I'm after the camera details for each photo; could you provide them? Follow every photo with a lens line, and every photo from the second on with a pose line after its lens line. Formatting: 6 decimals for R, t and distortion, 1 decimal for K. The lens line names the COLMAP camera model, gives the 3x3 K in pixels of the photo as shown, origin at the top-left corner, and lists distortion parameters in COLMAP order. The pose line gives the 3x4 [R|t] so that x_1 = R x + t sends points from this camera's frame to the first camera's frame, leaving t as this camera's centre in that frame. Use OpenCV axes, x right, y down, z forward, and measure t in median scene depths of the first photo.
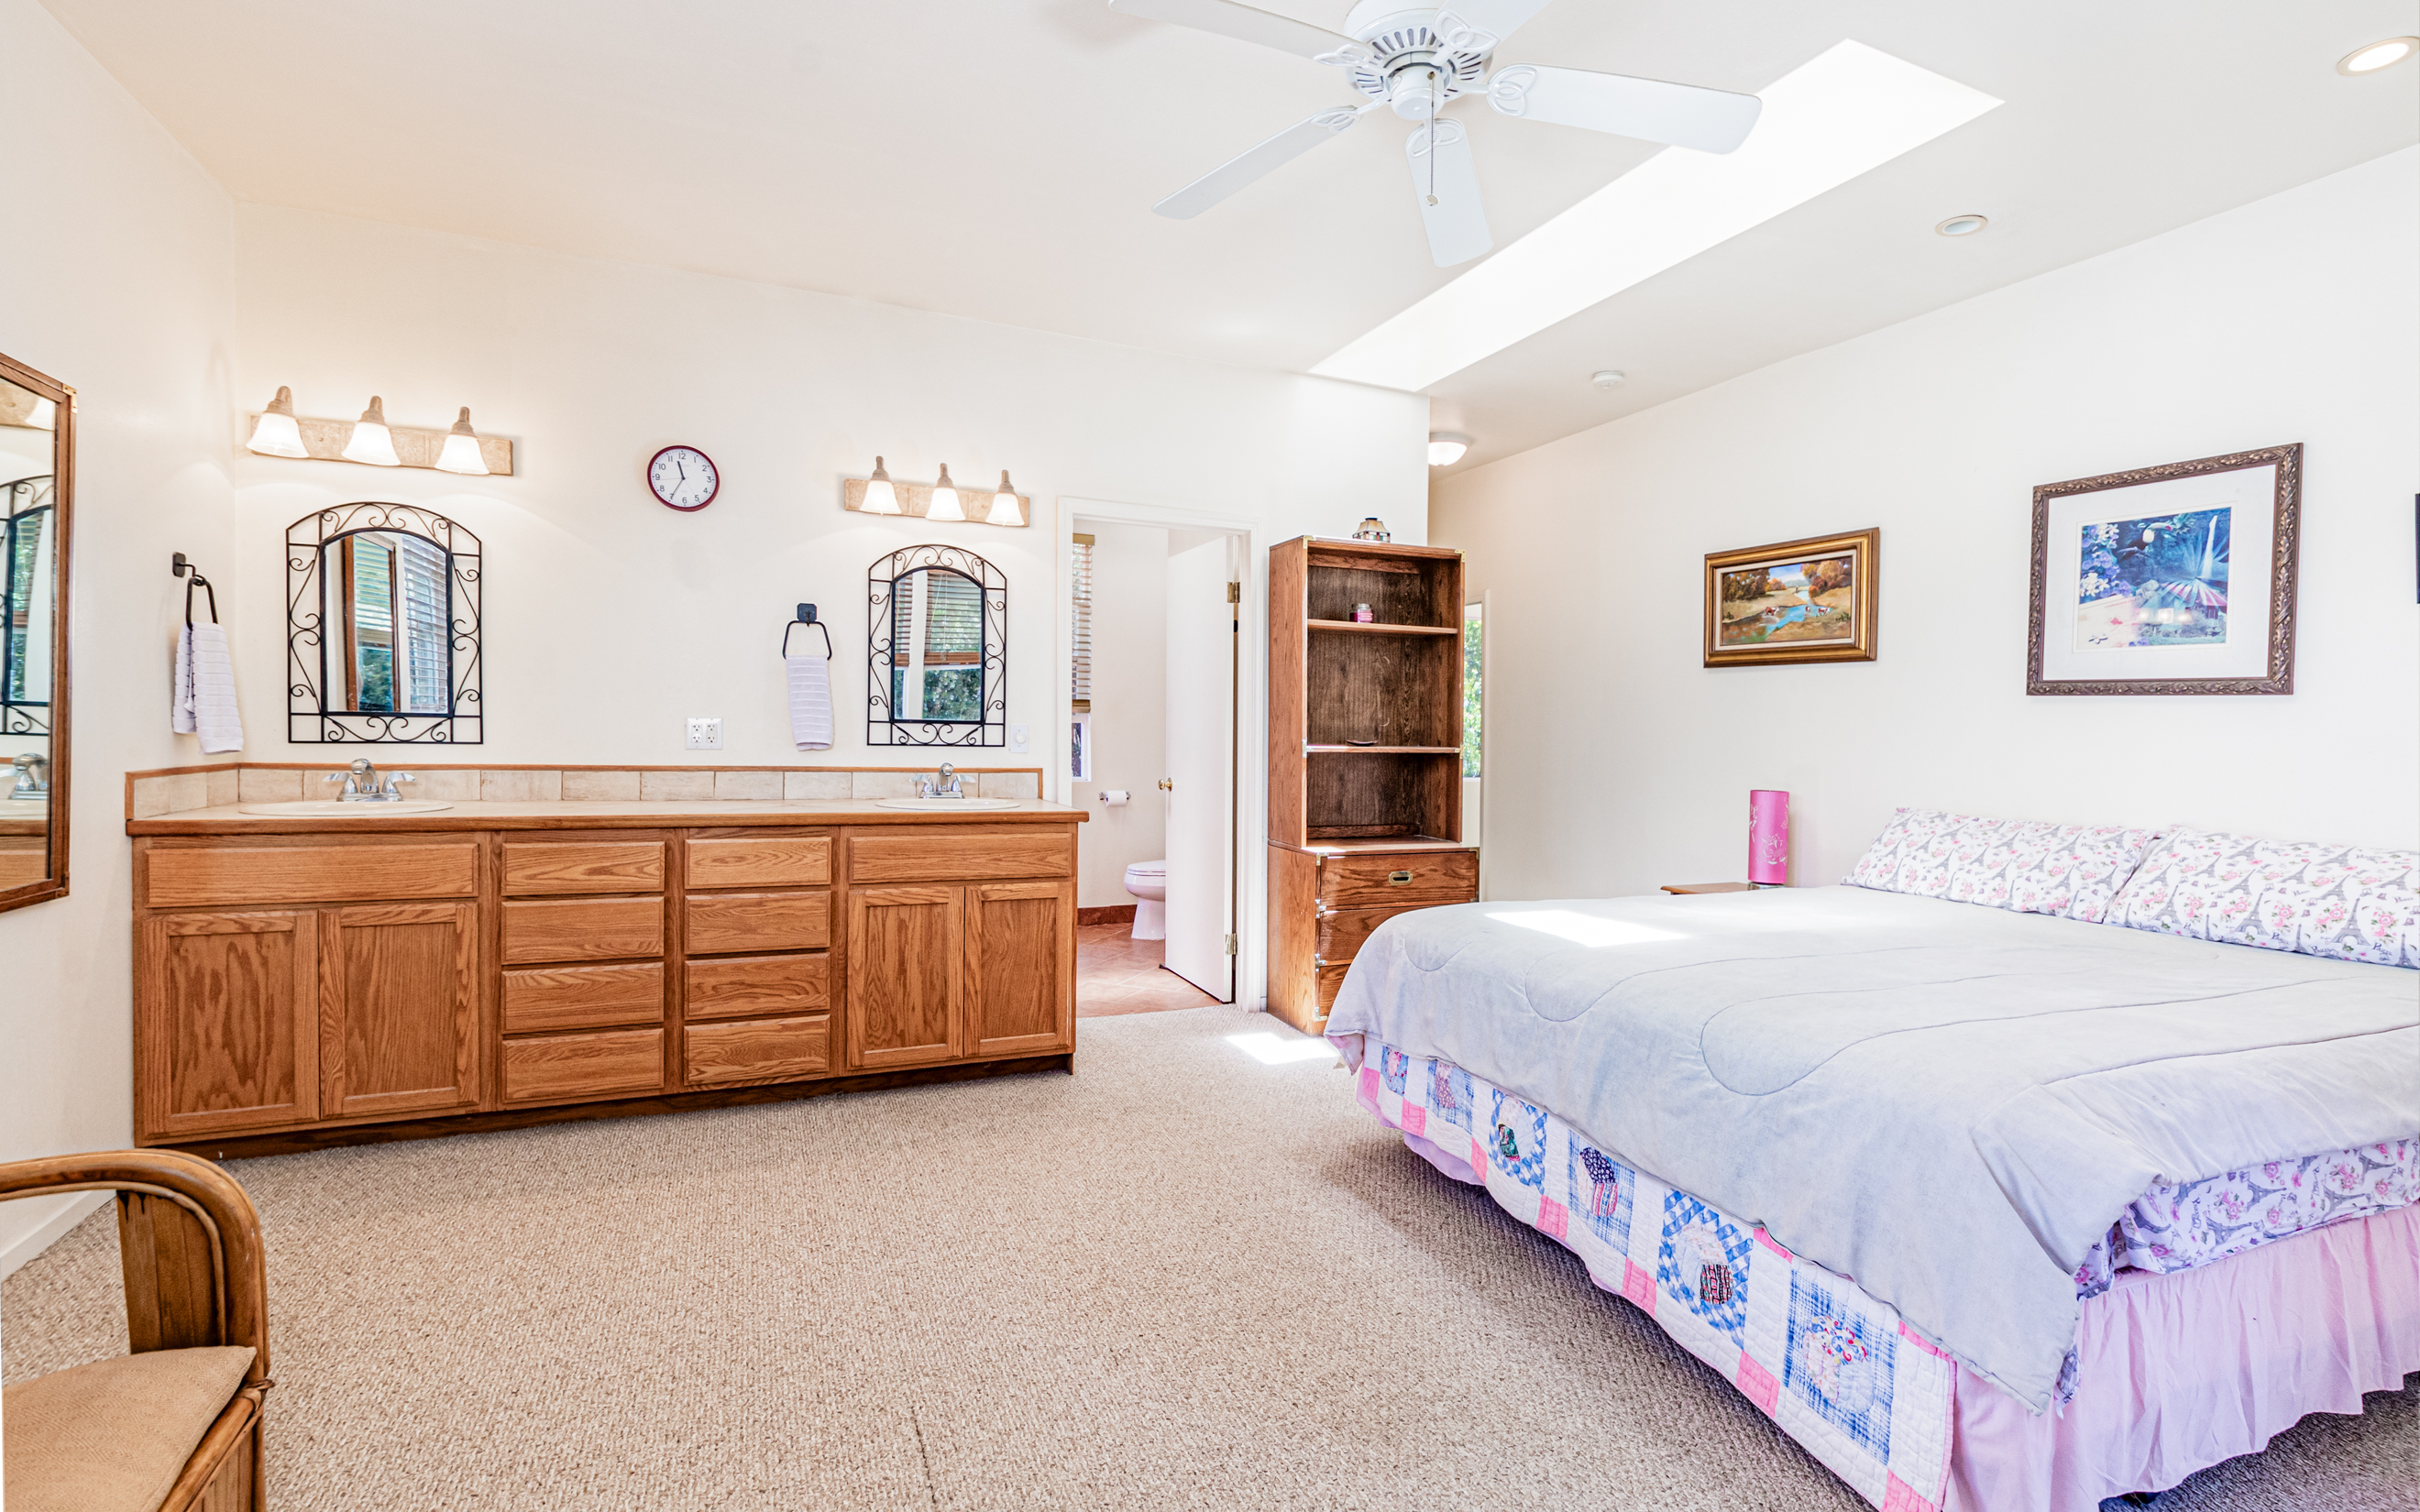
lens RADIAL K [[1143.9, 0, 1295.7], [0, 1143.9, 757.7], [0, 0, 1]] dist [-0.020638, -0.000205]
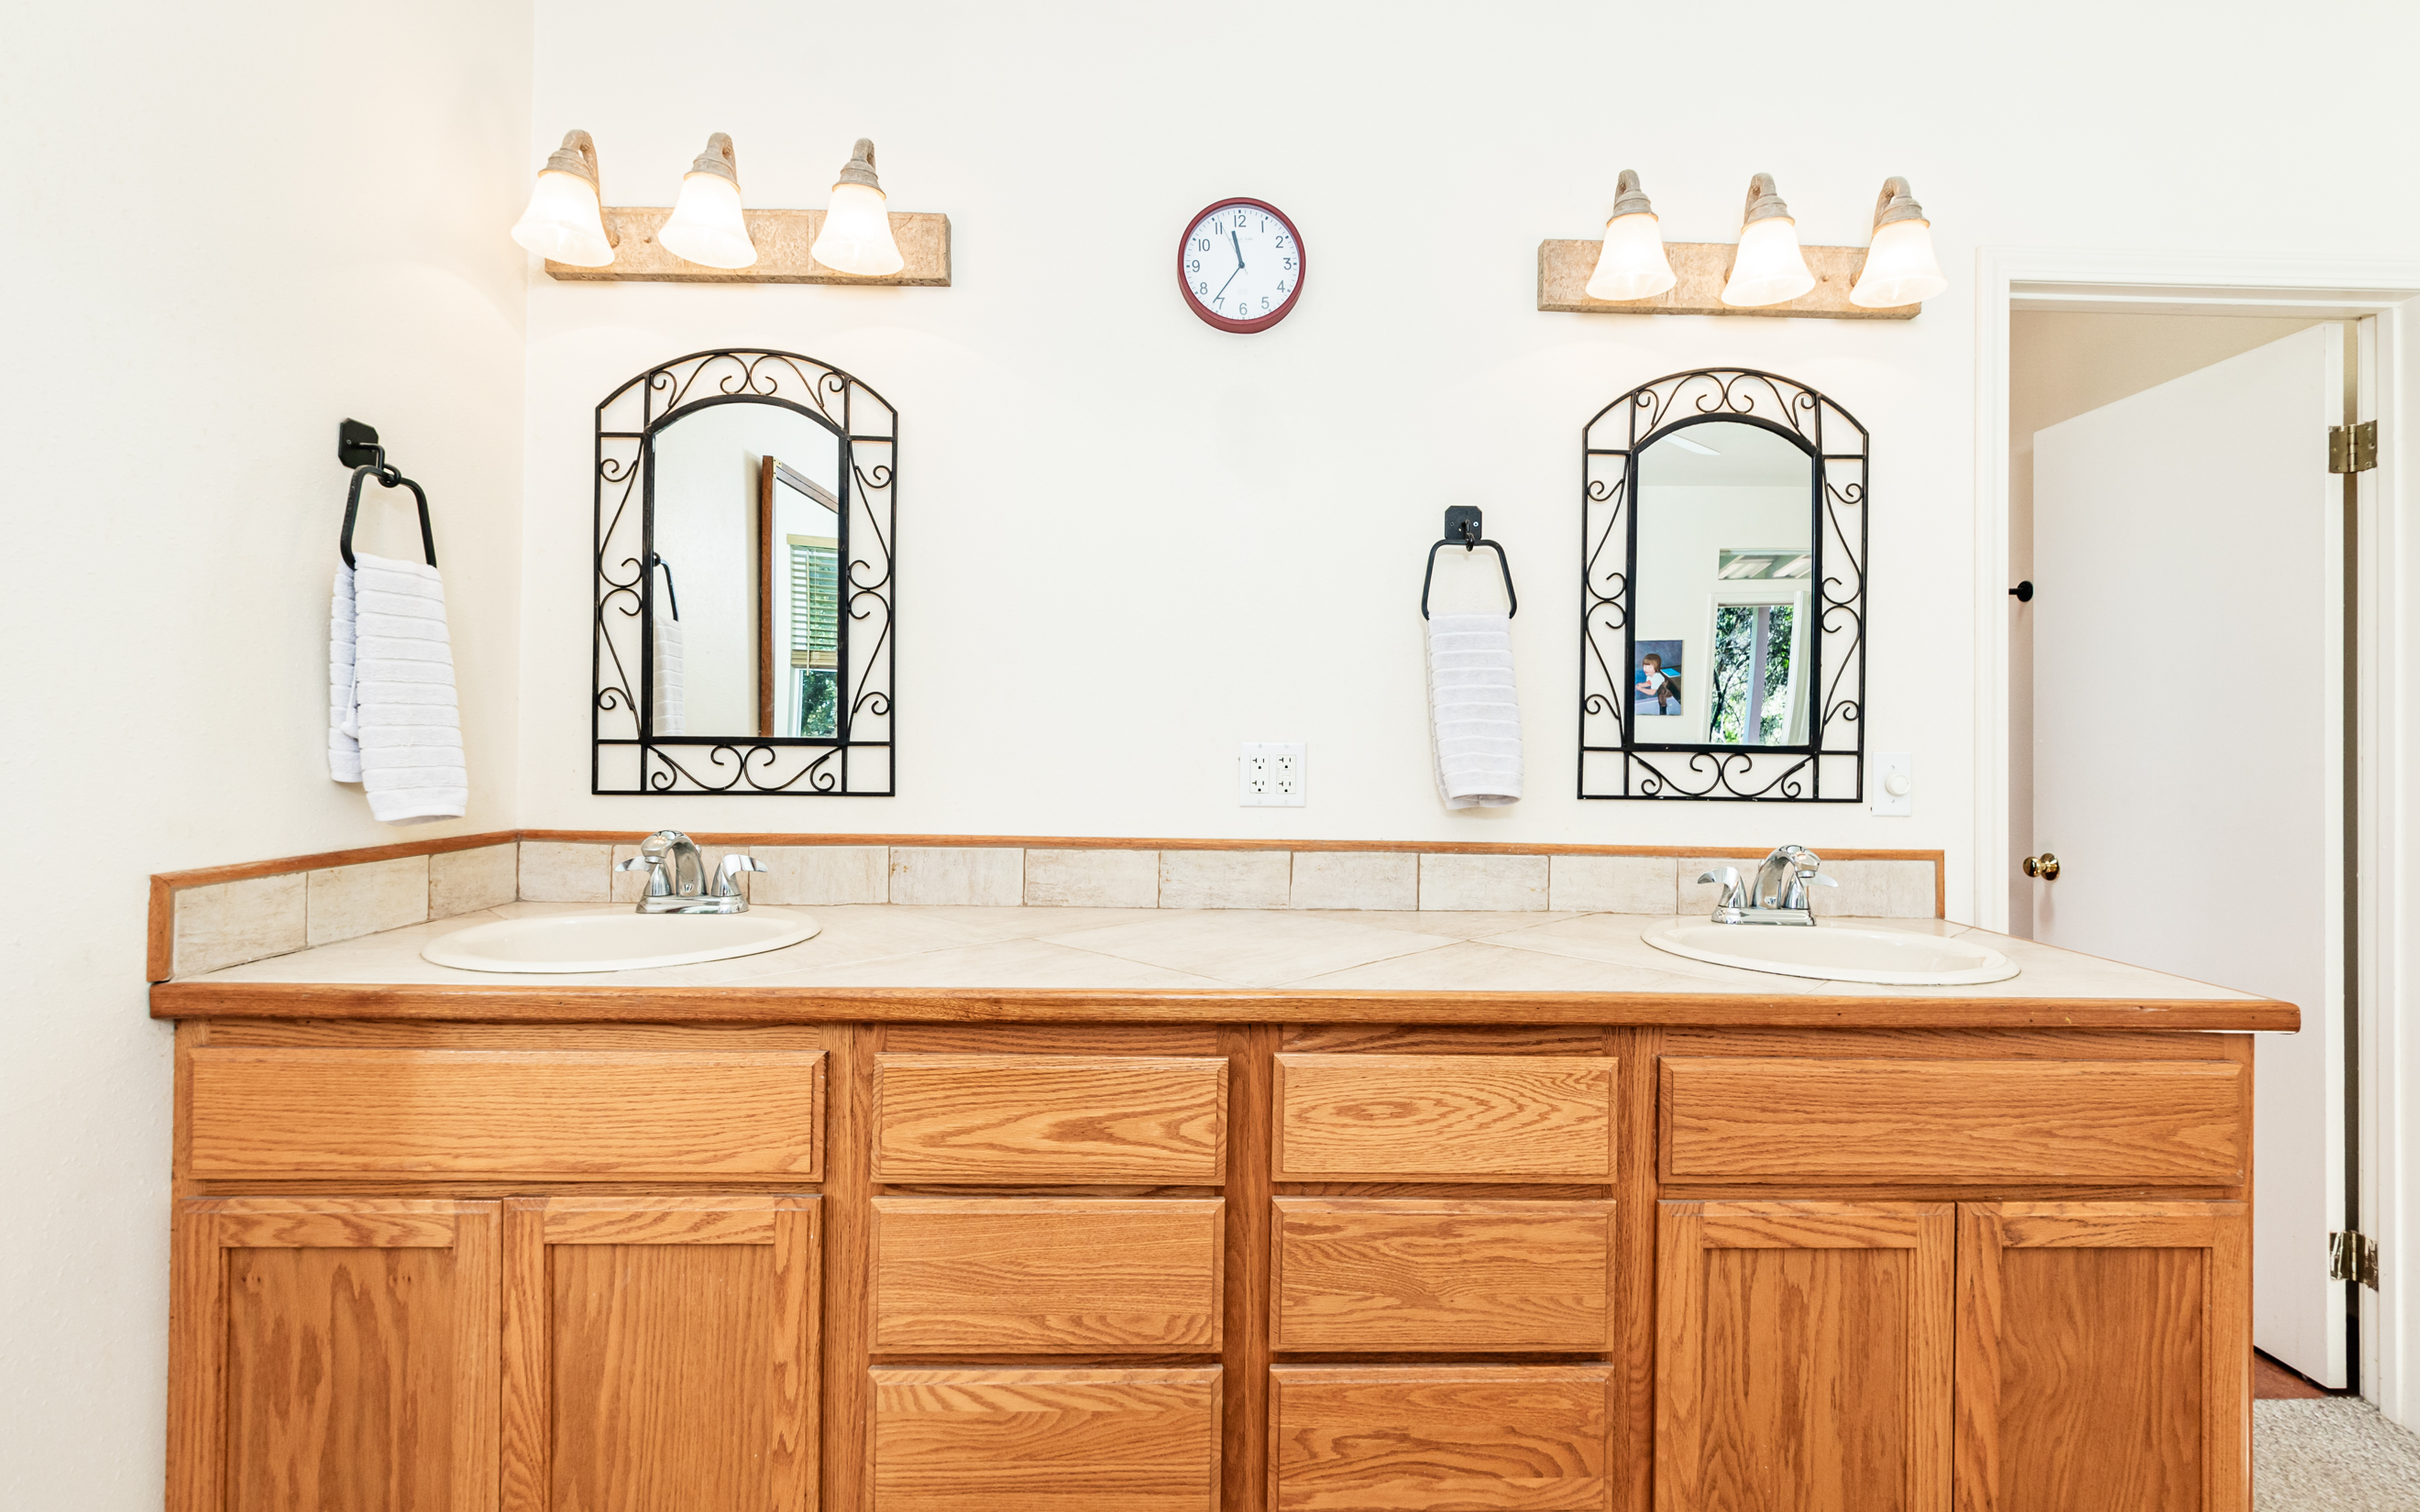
lens RADIAL K [[1134.9, 0, 1222.7], [0, 1134.9, 721.2], [0, 0, 1]] dist [-0.001770, -0.000551]
pose [[0.906186, -0.015473, -0.422597, -0.370905], [-0.006148, 0.998743, -0.049752, -0.022490], [0.422836, 0.047683, 0.904951, 0.608605]]
